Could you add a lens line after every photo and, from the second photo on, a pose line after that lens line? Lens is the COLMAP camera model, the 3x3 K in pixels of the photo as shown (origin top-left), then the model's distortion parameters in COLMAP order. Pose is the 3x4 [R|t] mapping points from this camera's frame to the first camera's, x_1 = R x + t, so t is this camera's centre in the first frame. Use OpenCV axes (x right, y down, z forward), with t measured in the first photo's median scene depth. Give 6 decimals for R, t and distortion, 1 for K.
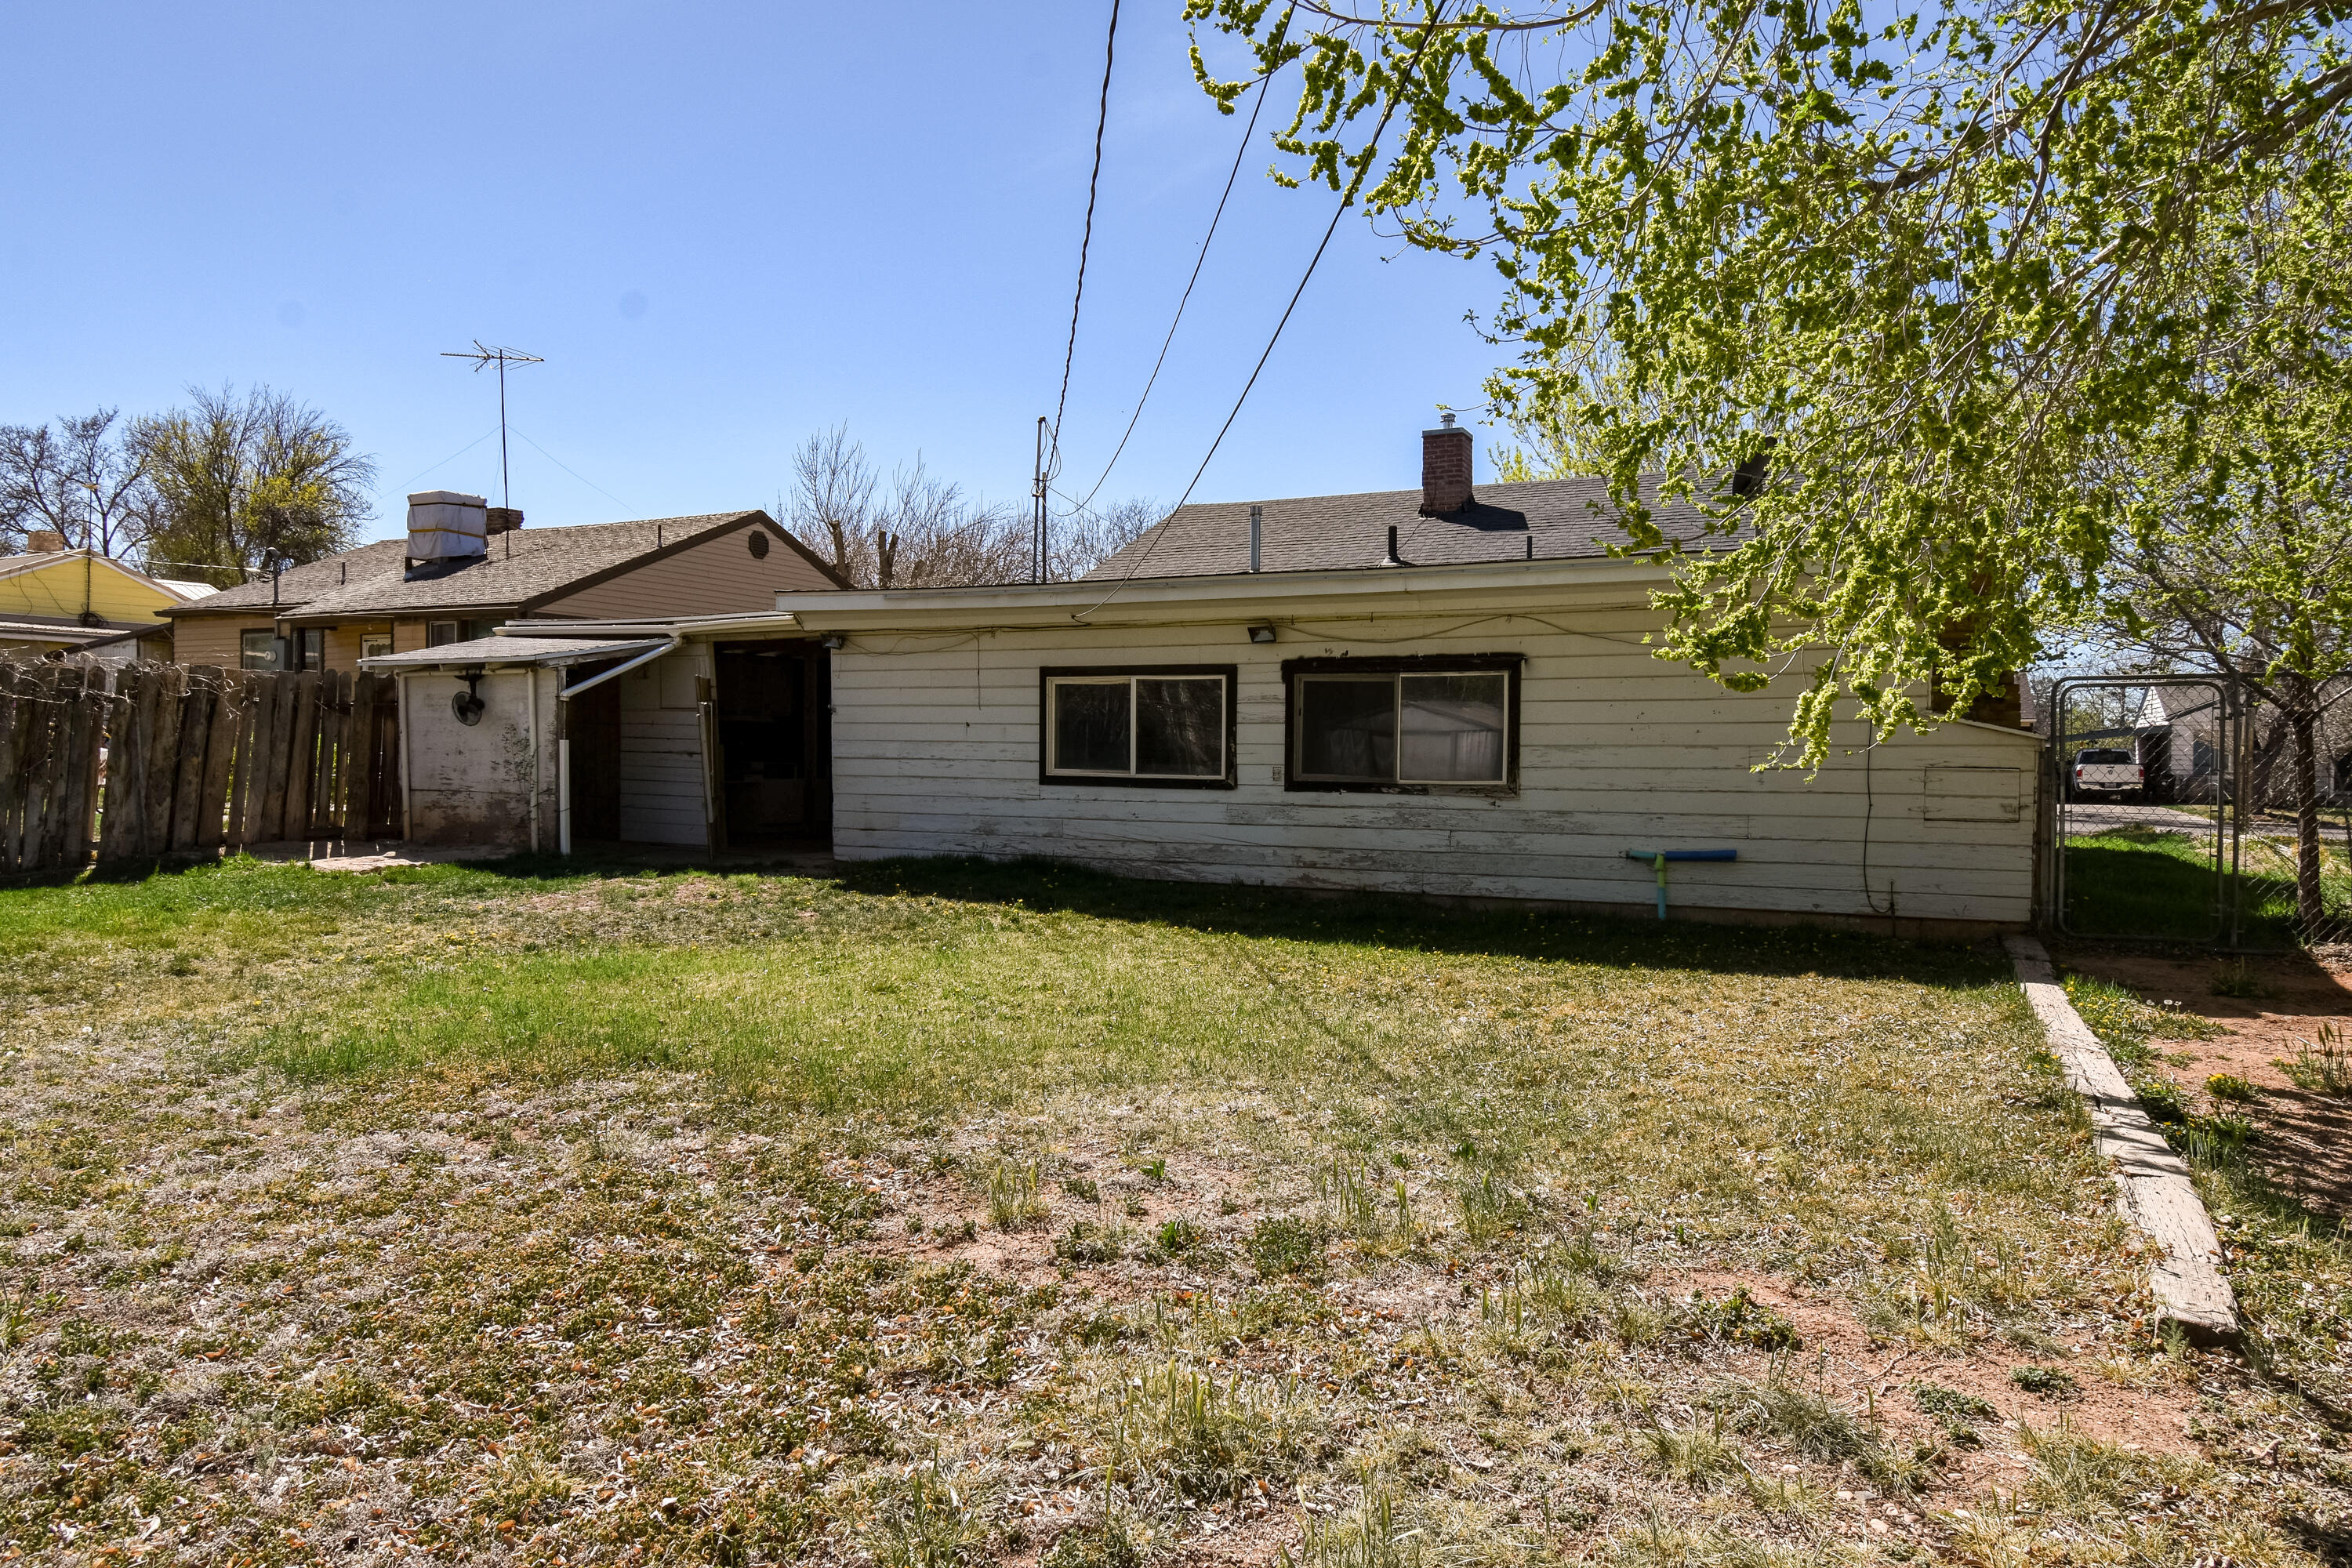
lens RADIAL K [[1426.7, 0, 1219.0], [0, 1426.7, 779.0], [0, 0, 1]] dist [0.000397, -0.014213]
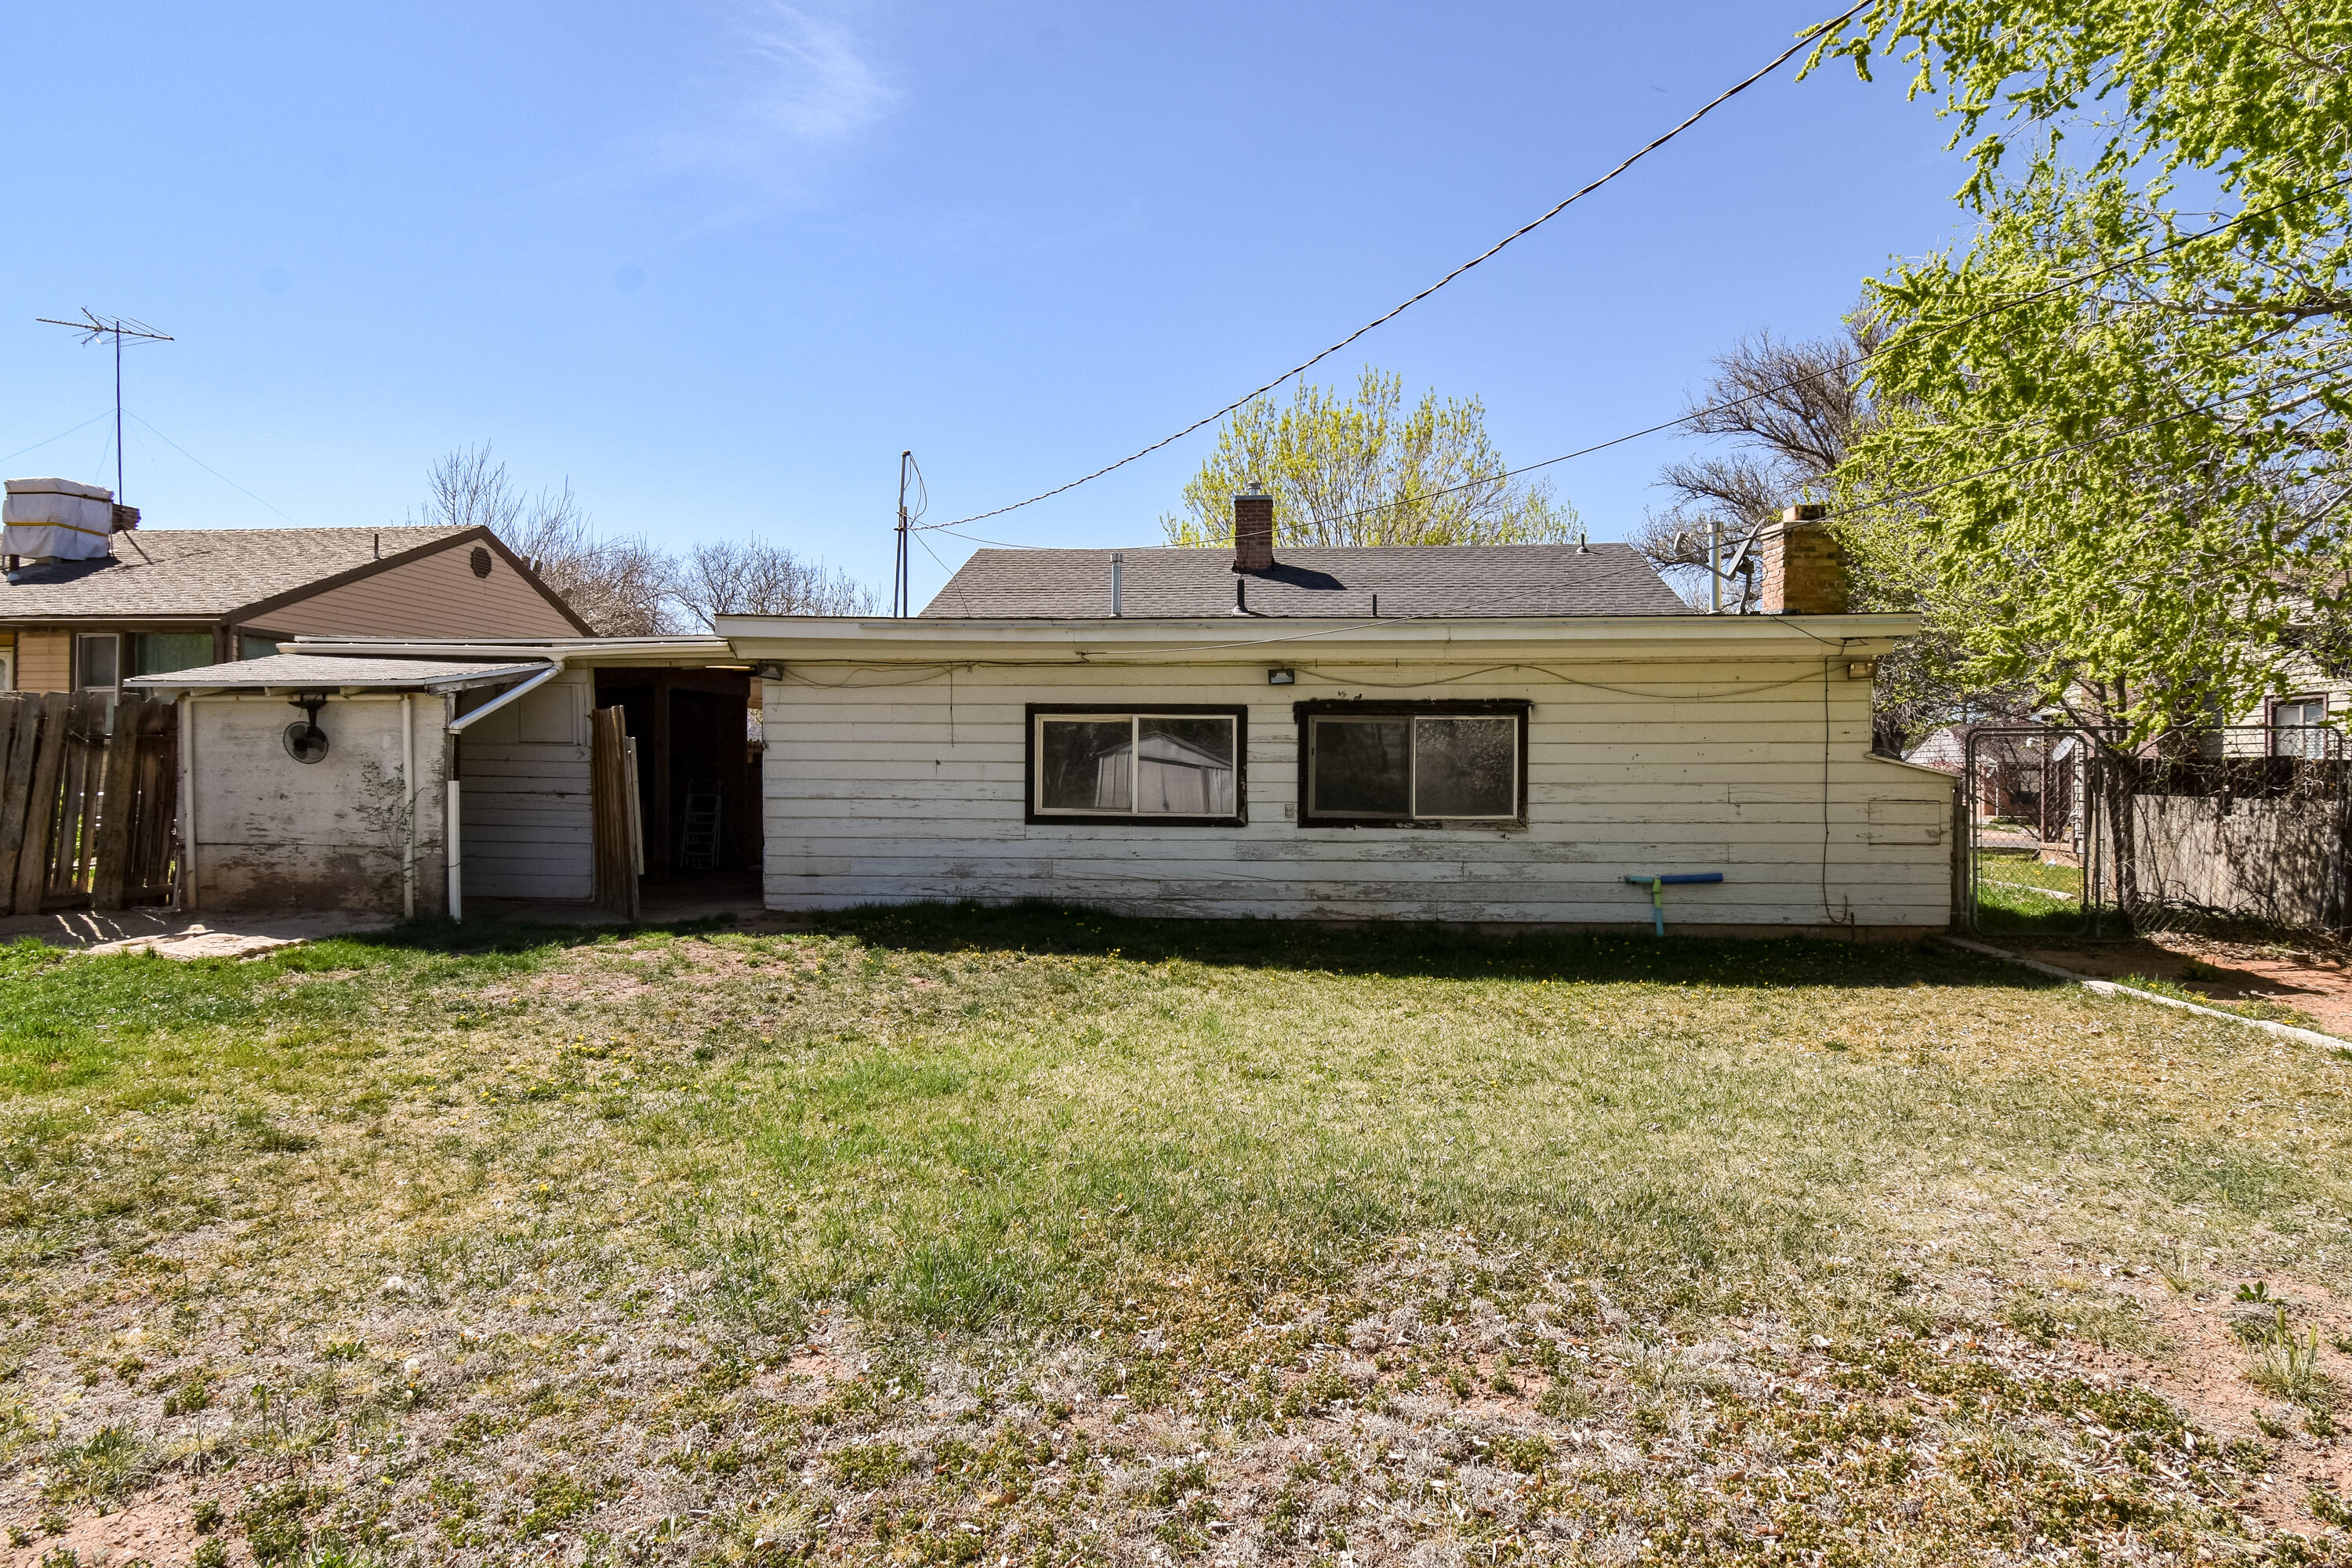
lens RADIAL K [[1223.4, 0, 1209.0], [0, 1223.4, 767.6], [0, 0, 1]] dist [0.016733, -0.026859]
pose [[0.933644, -0.001514, 0.358199, -0.324134], [0.011118, 0.999632, -0.024754, -0.013441], [-0.358030, 0.027094, 0.933317, 0.184675]]
